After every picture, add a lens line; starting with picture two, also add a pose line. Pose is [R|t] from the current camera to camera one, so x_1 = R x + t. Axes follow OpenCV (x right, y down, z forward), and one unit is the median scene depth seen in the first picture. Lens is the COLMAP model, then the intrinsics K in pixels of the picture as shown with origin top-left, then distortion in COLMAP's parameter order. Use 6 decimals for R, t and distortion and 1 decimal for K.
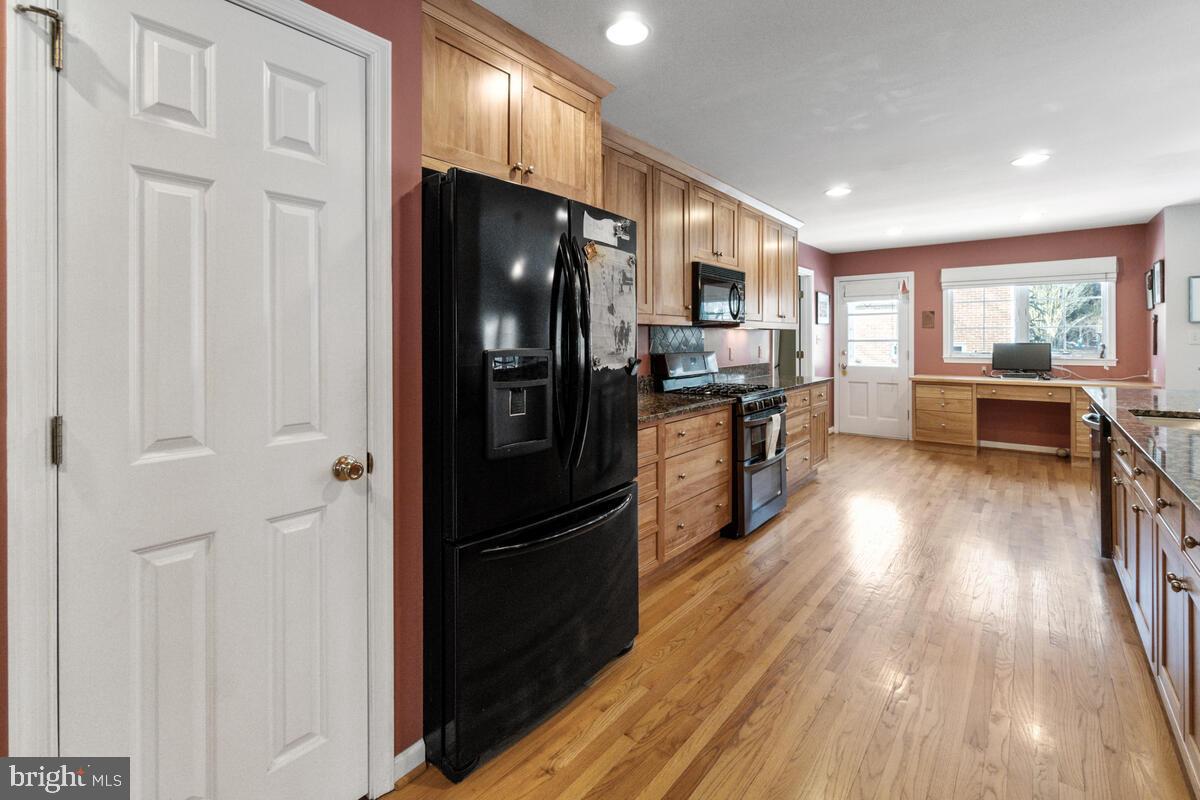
lens RADIAL K [[547.4, 0, 590.8], [0, 547.4, 336.3], [0, 0, 1]] dist [0.000273, 0.000112]
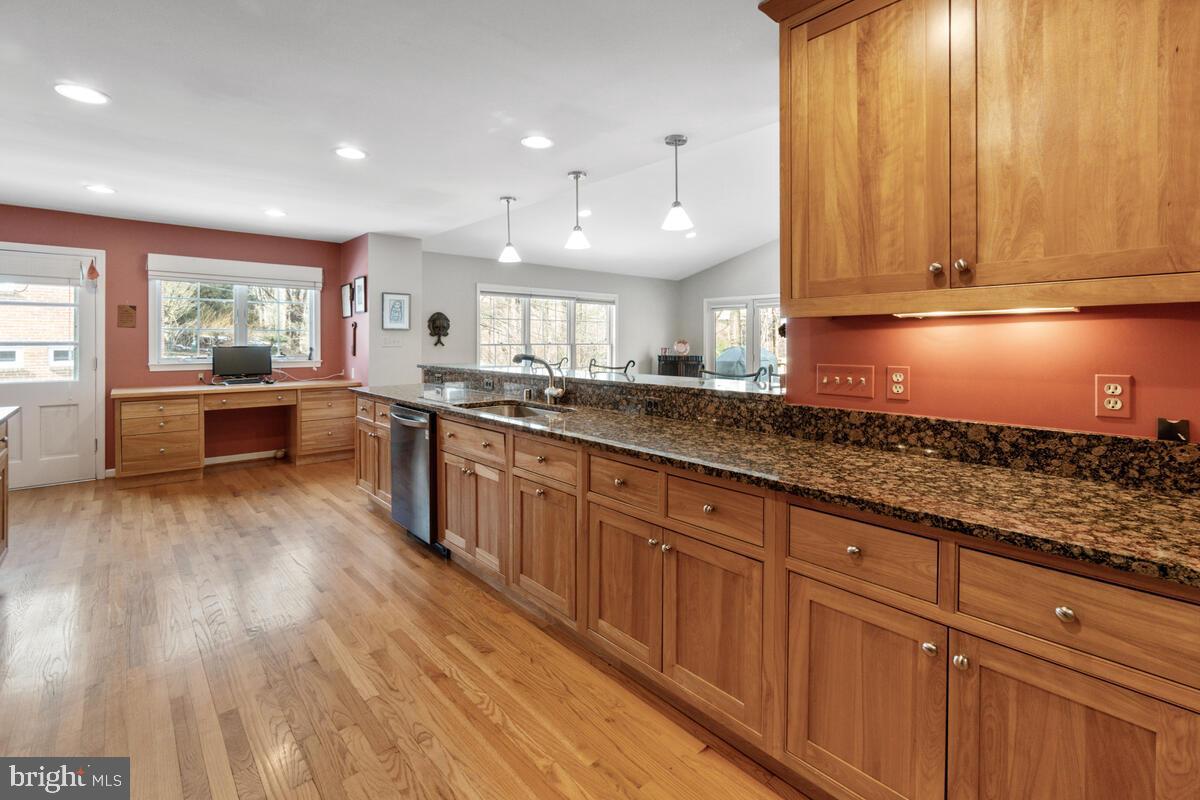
lens RADIAL K [[536.8, 0, 602.5], [0, 536.8, 347.6], [0, 0, 1]] dist [0.001267, 0.000109]
pose [[0.153117, -0.007183, 0.988182, -0.029561], [-0.008229, 0.999930, 0.008544, 0.001590], [-0.988174, -0.009440, 0.153047, 0.257198]]
